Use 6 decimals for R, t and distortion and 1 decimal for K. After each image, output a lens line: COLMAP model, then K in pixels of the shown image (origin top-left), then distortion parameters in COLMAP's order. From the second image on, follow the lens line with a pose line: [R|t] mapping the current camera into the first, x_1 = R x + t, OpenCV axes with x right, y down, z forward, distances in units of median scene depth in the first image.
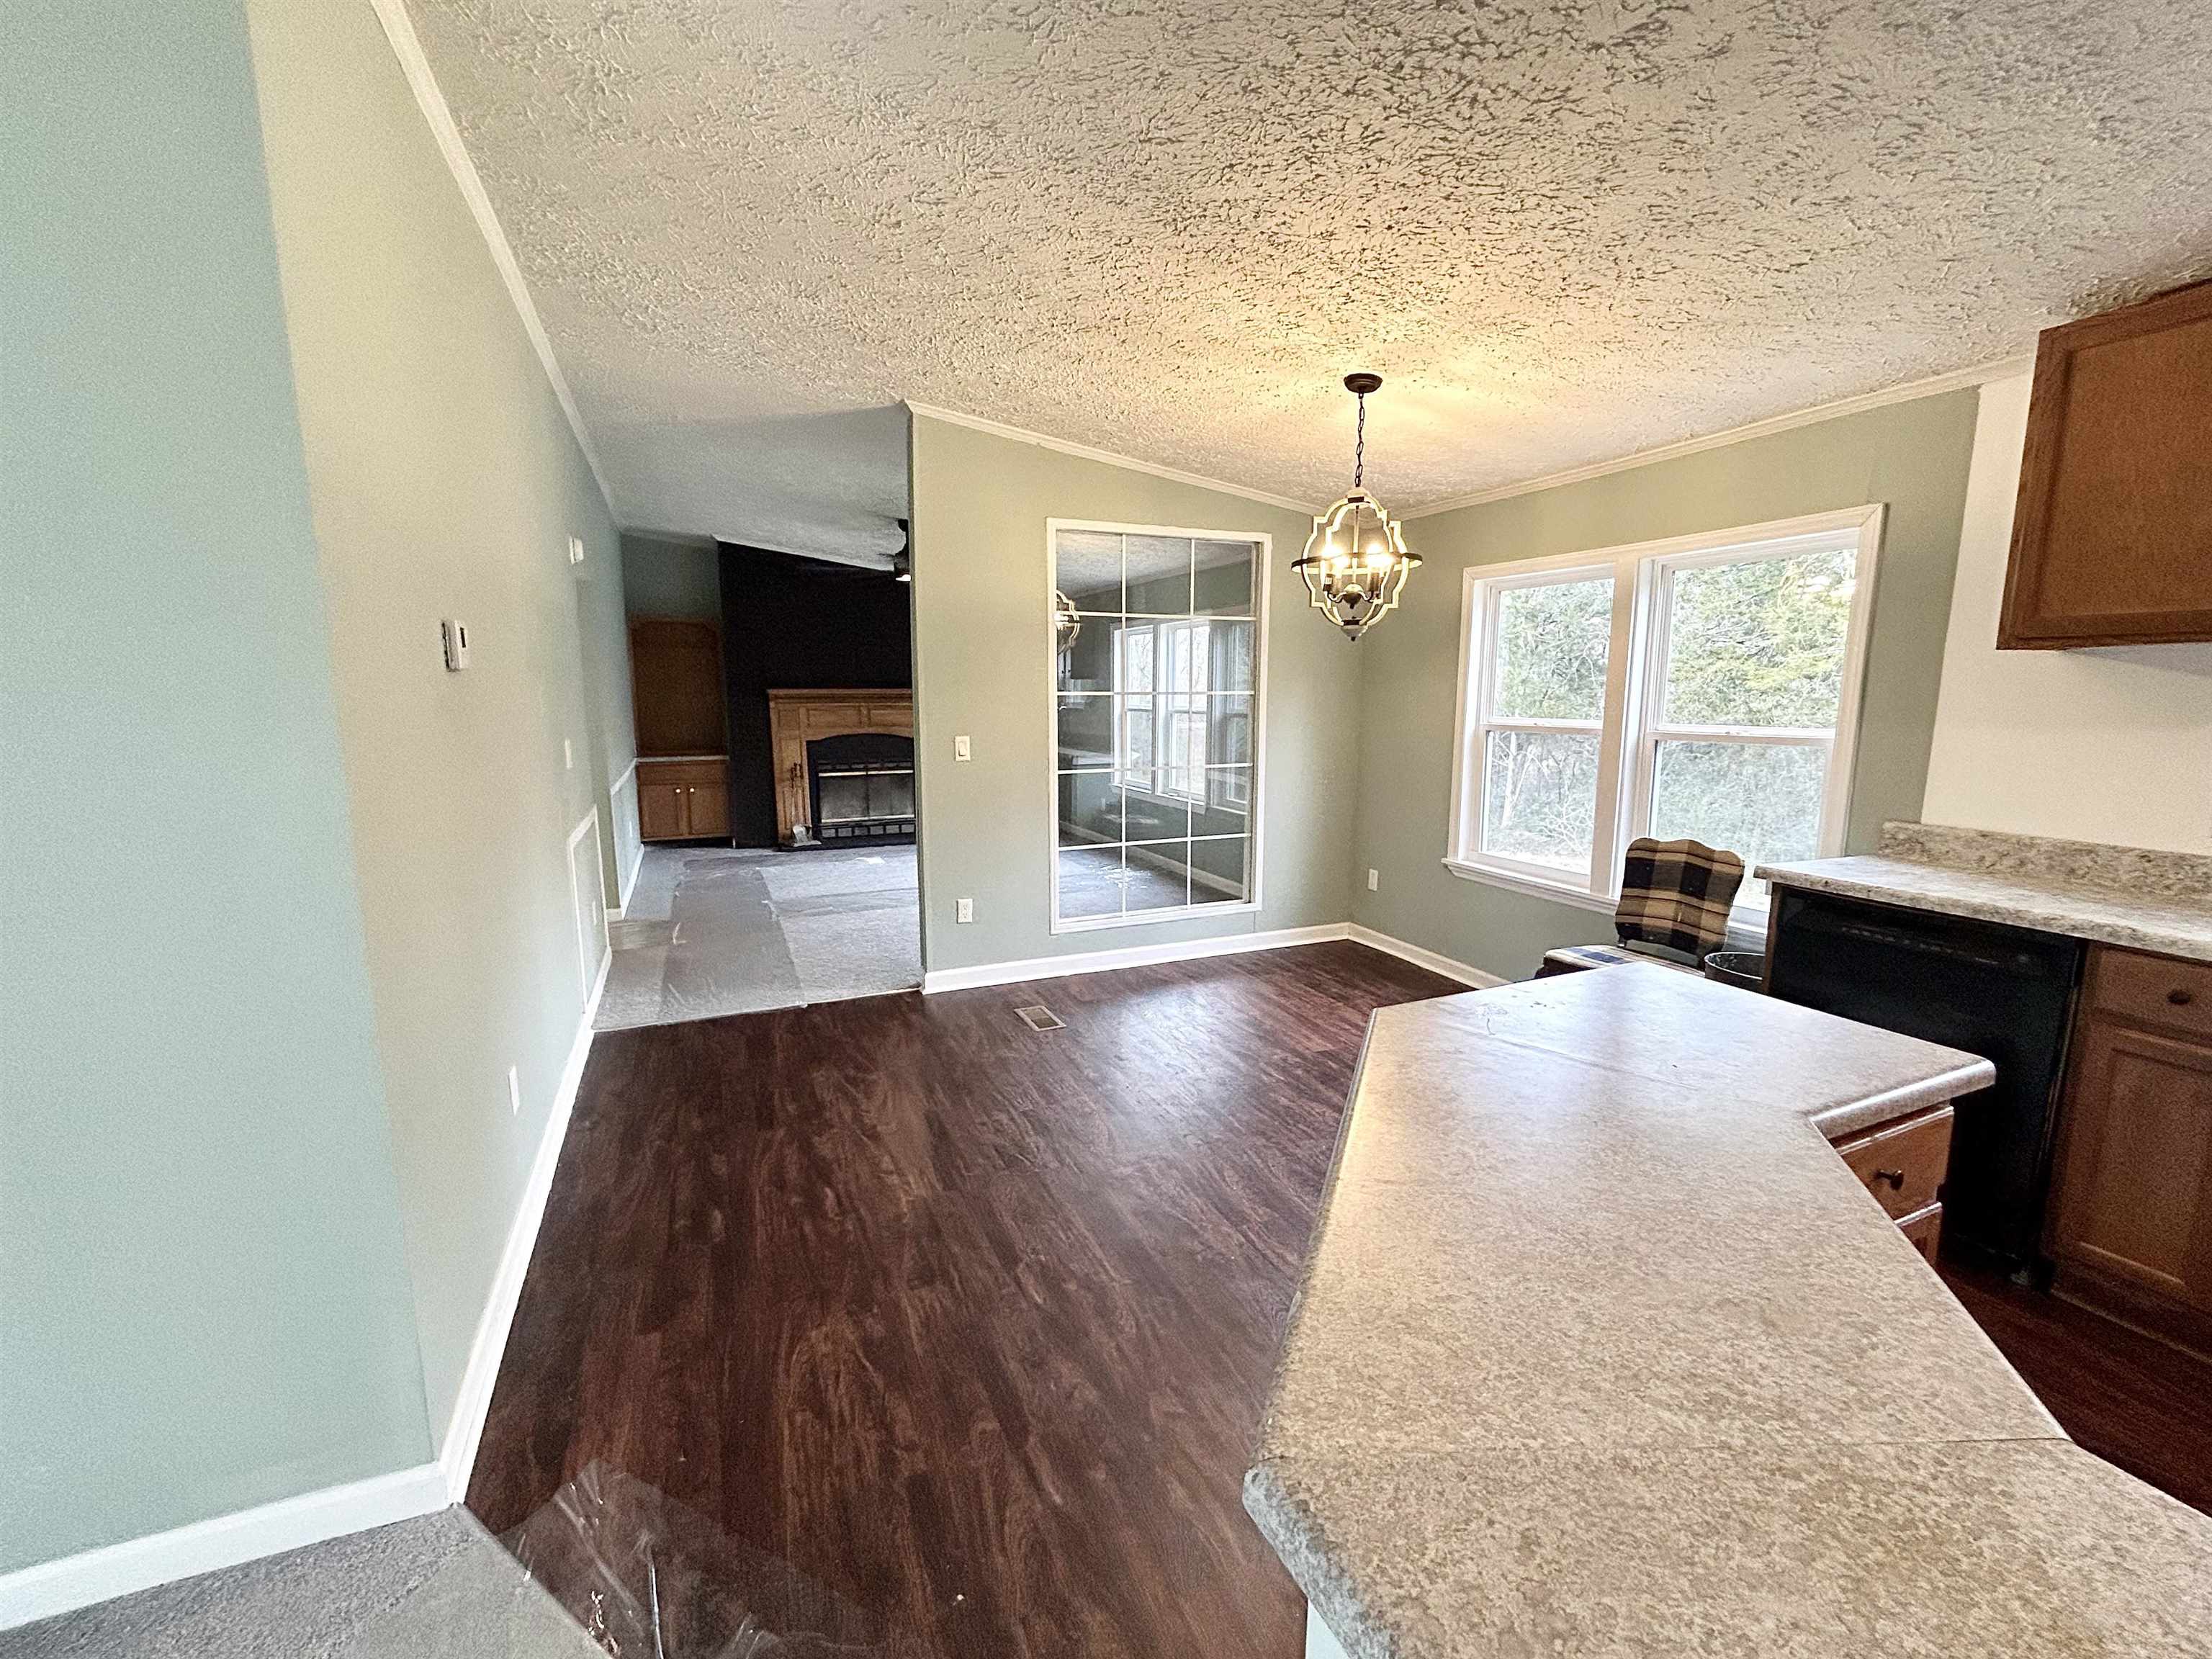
lens RADIAL K [[920.3, 0, 1106.0], [0, 920.3, 829.5], [0, 0, 1]] dist [-0.009218, 0.000531]
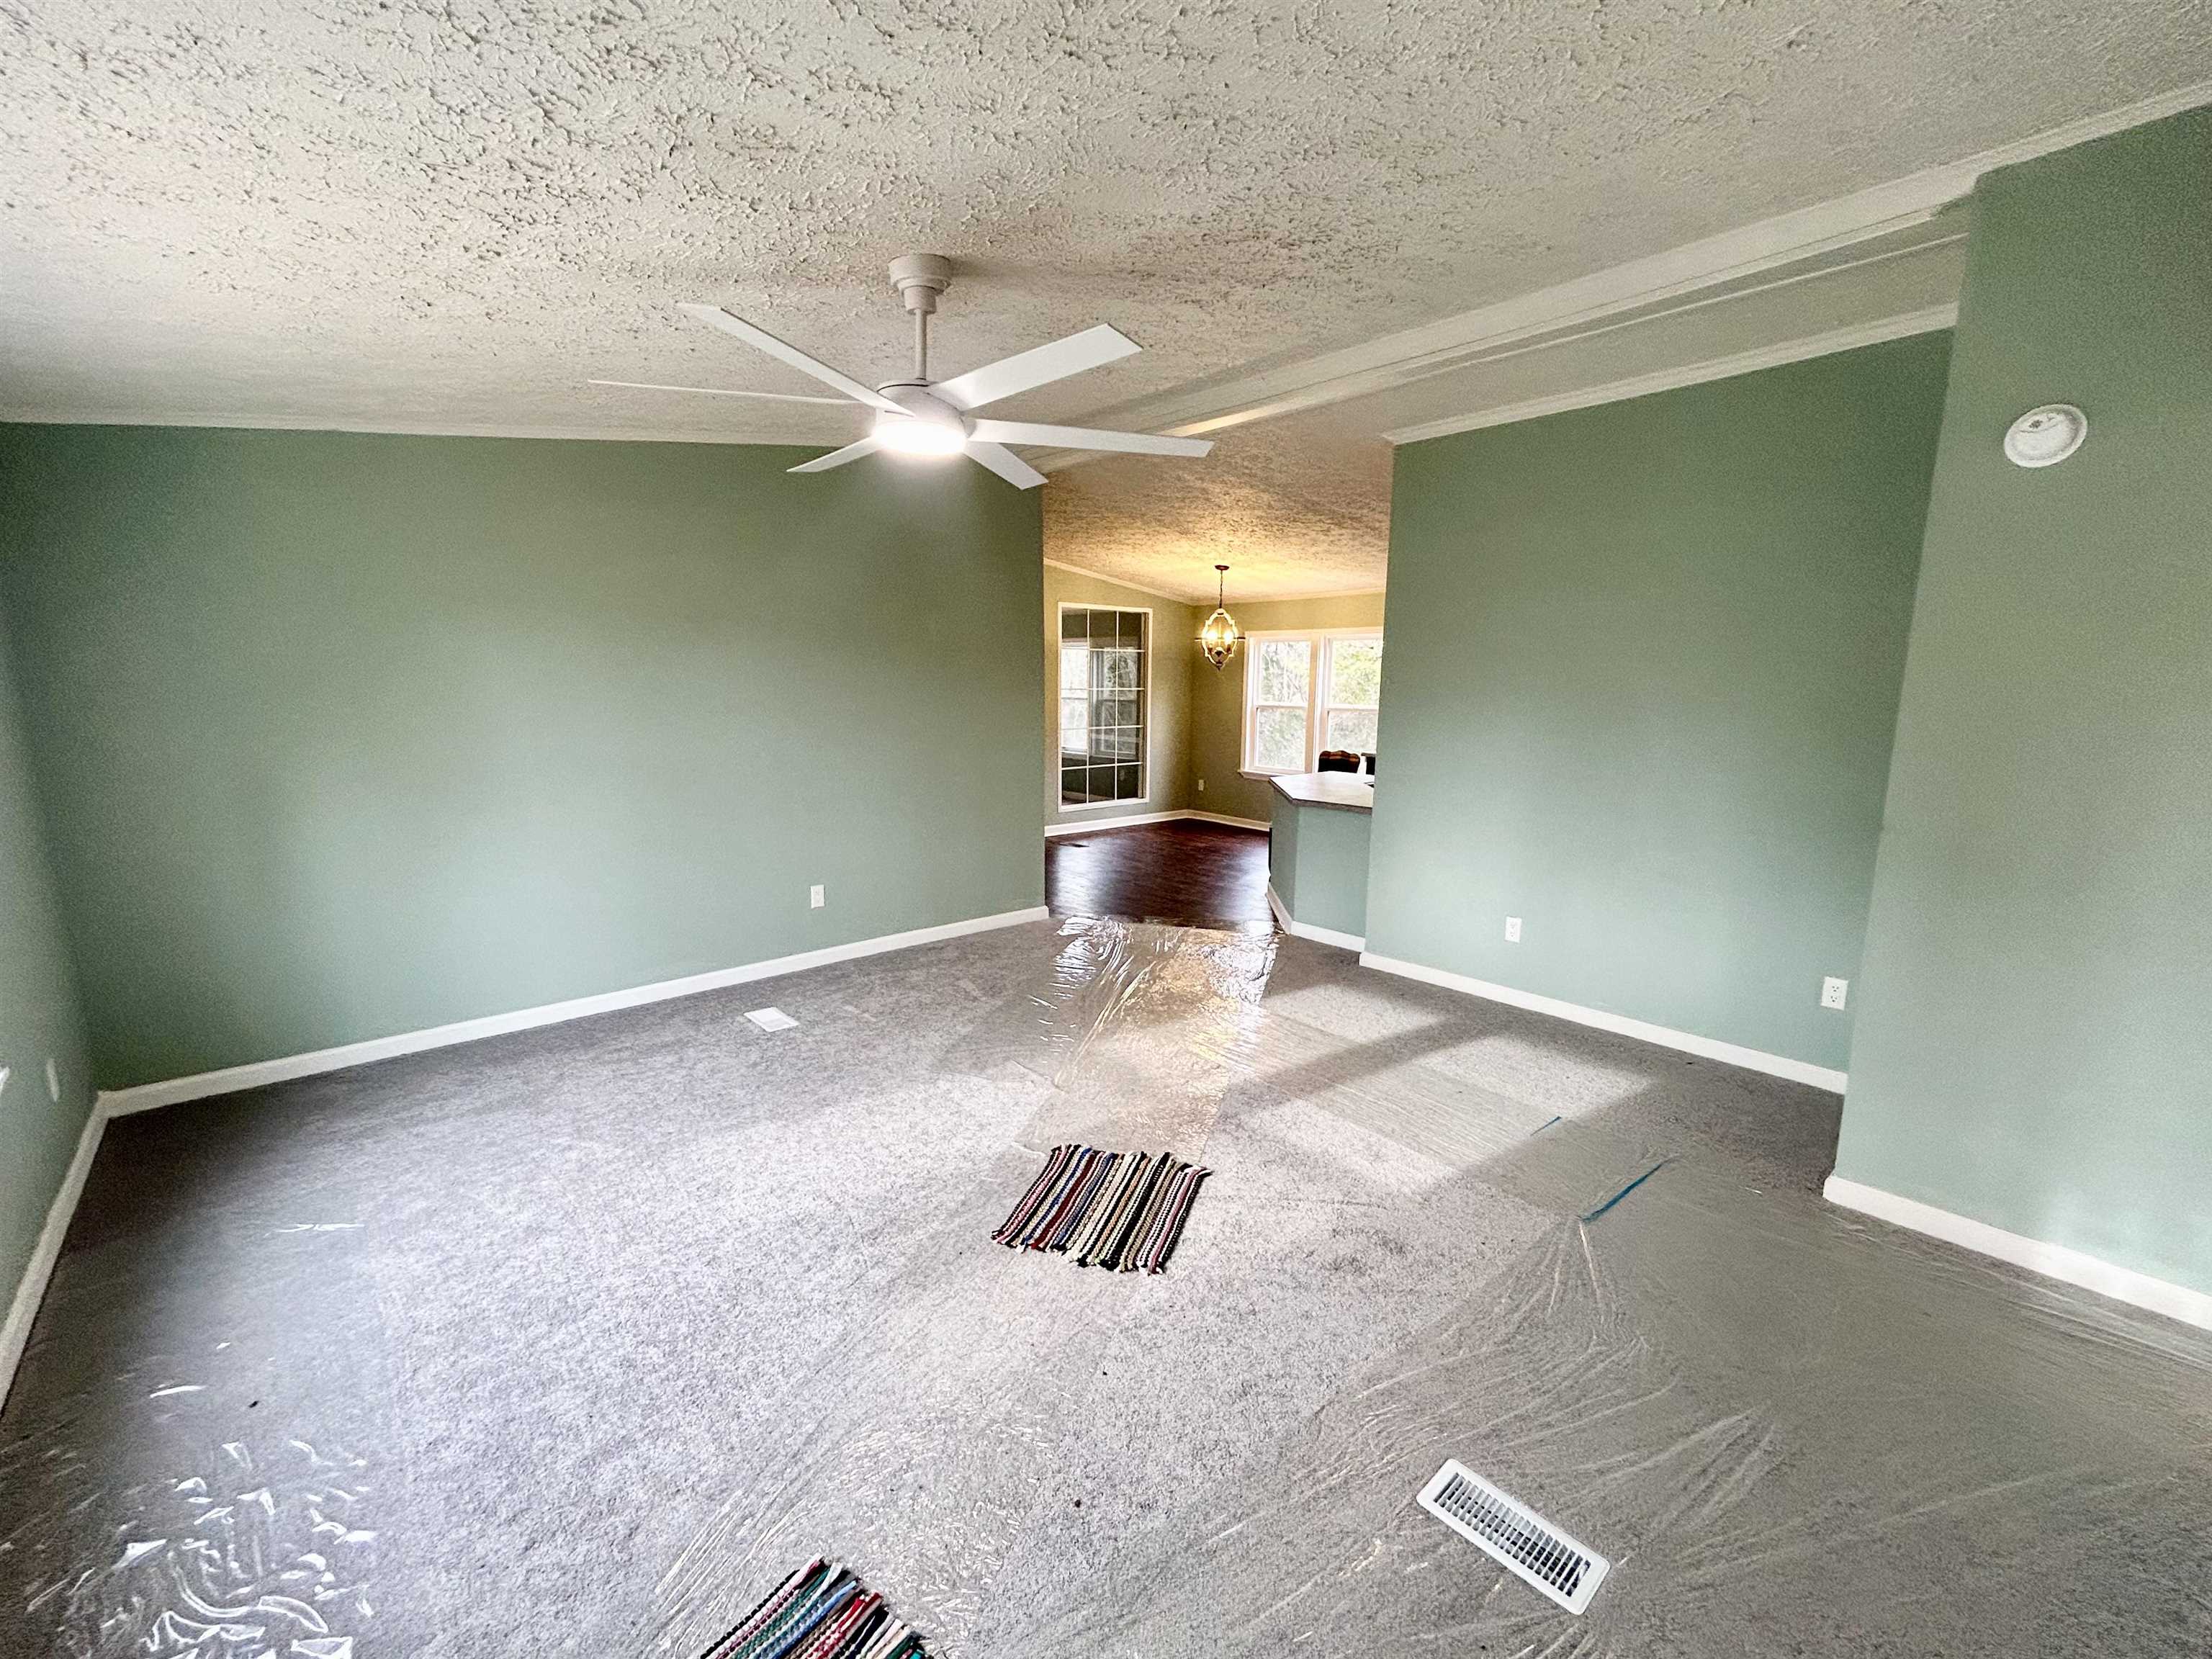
lens RADIAL K [[920.3, 0, 1106.0], [0, 920.3, 829.5], [0, 0, 1]] dist [-0.009218, 0.000531]
pose [[0.950292, -0.043684, 0.308280, -0.354197], [0.039899, 0.999031, 0.018573, 0.072835], [-0.308792, -0.005349, 0.951114, -0.555627]]
